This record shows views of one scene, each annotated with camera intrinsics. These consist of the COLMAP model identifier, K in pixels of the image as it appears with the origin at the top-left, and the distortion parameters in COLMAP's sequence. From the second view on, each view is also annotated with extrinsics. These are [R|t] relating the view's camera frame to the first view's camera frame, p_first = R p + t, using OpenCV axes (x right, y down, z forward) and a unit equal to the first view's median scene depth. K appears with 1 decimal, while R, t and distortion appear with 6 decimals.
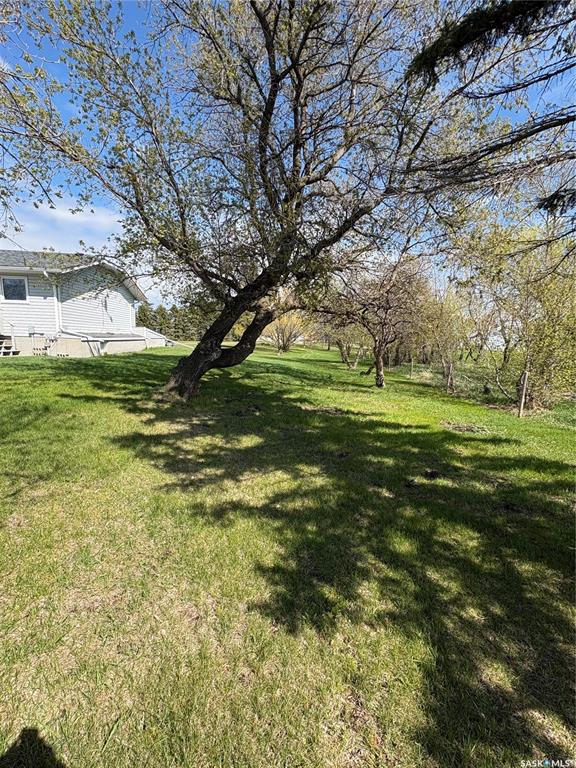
lens RADIAL K [[305.3, 0, 291.2], [0, 305.3, 384.6], [0, 0, 1]] dist [-0.002131, 0.000167]
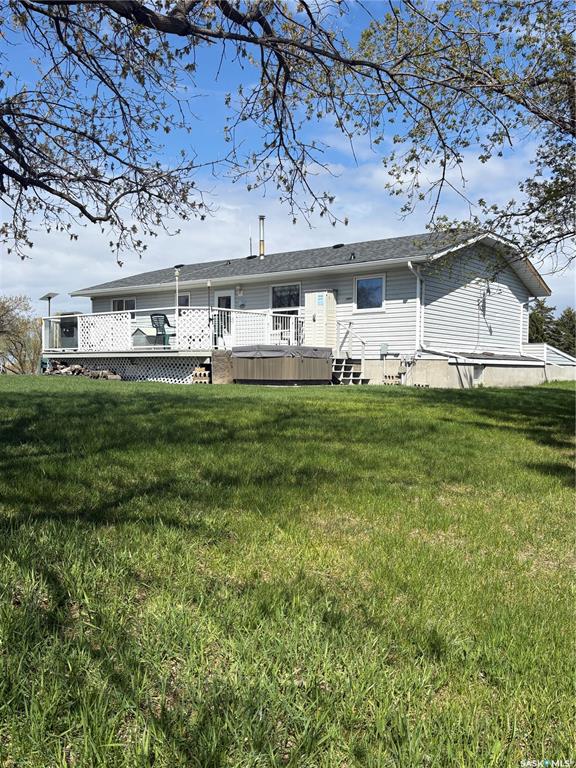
lens RADIAL K [[638.5, 0, 287.5], [0, 638.5, 385.5], [0, 0, 1]] dist [0.000299, -0.002215]
pose [[0.692291, 0.002975, -0.721613, 0.019995], [-0.104694, 0.989825, -0.096360, 0.059722], [0.713984, 0.142258, 0.685558, -0.112024]]
